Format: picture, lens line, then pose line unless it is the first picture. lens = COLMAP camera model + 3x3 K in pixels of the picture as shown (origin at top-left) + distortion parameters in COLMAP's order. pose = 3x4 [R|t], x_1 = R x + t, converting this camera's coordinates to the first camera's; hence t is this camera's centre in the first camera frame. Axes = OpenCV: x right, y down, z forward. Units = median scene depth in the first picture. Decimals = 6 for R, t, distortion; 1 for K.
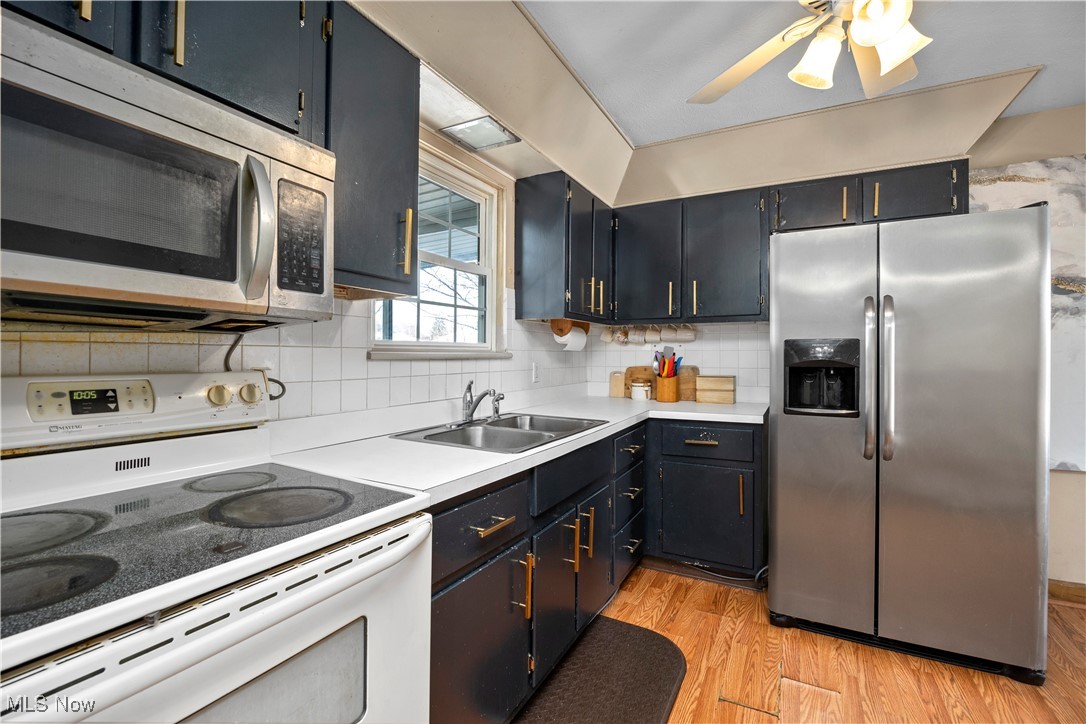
lens RADIAL K [[490.5, 0, 549.3], [0, 490.5, 361.7], [0, 0, 1]] dist [-0.017146, 0.000535]
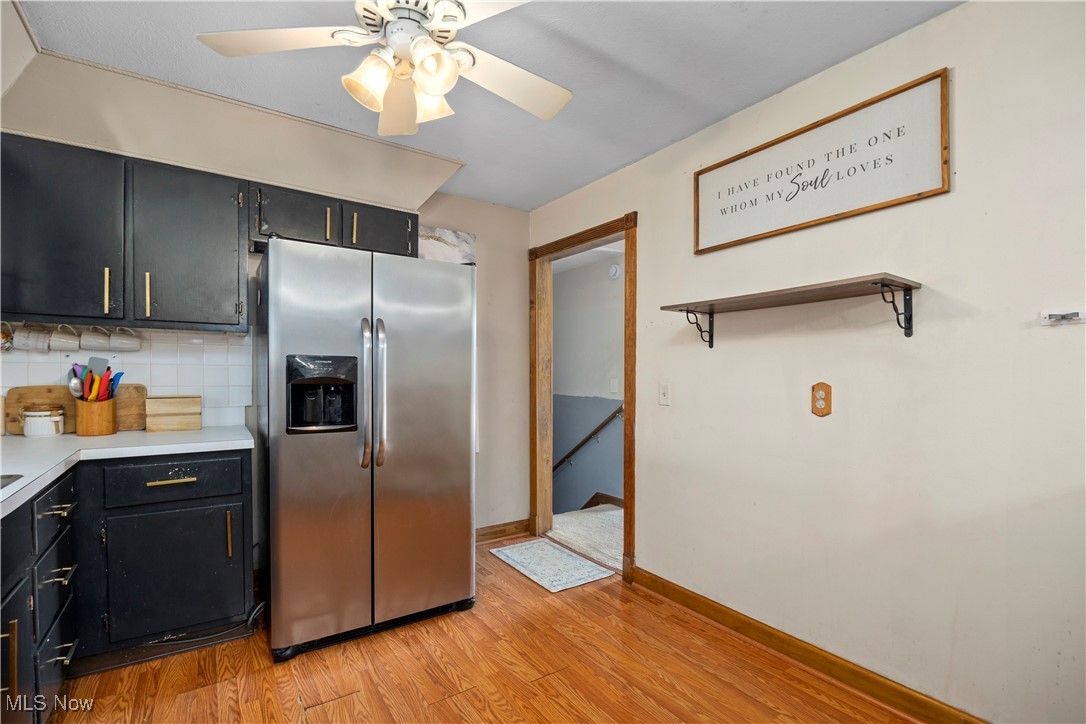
lens RADIAL K [[490.5, 0, 548.6], [0, 490.5, 390.1], [0, 0, 1]] dist [-0.017146, 0.000535]
pose [[0.452810, -0.024340, 0.891275, -0.112962], [0.001835, 0.999651, 0.026367, -0.001459], [-0.891605, -0.010304, 0.452697, 0.122754]]
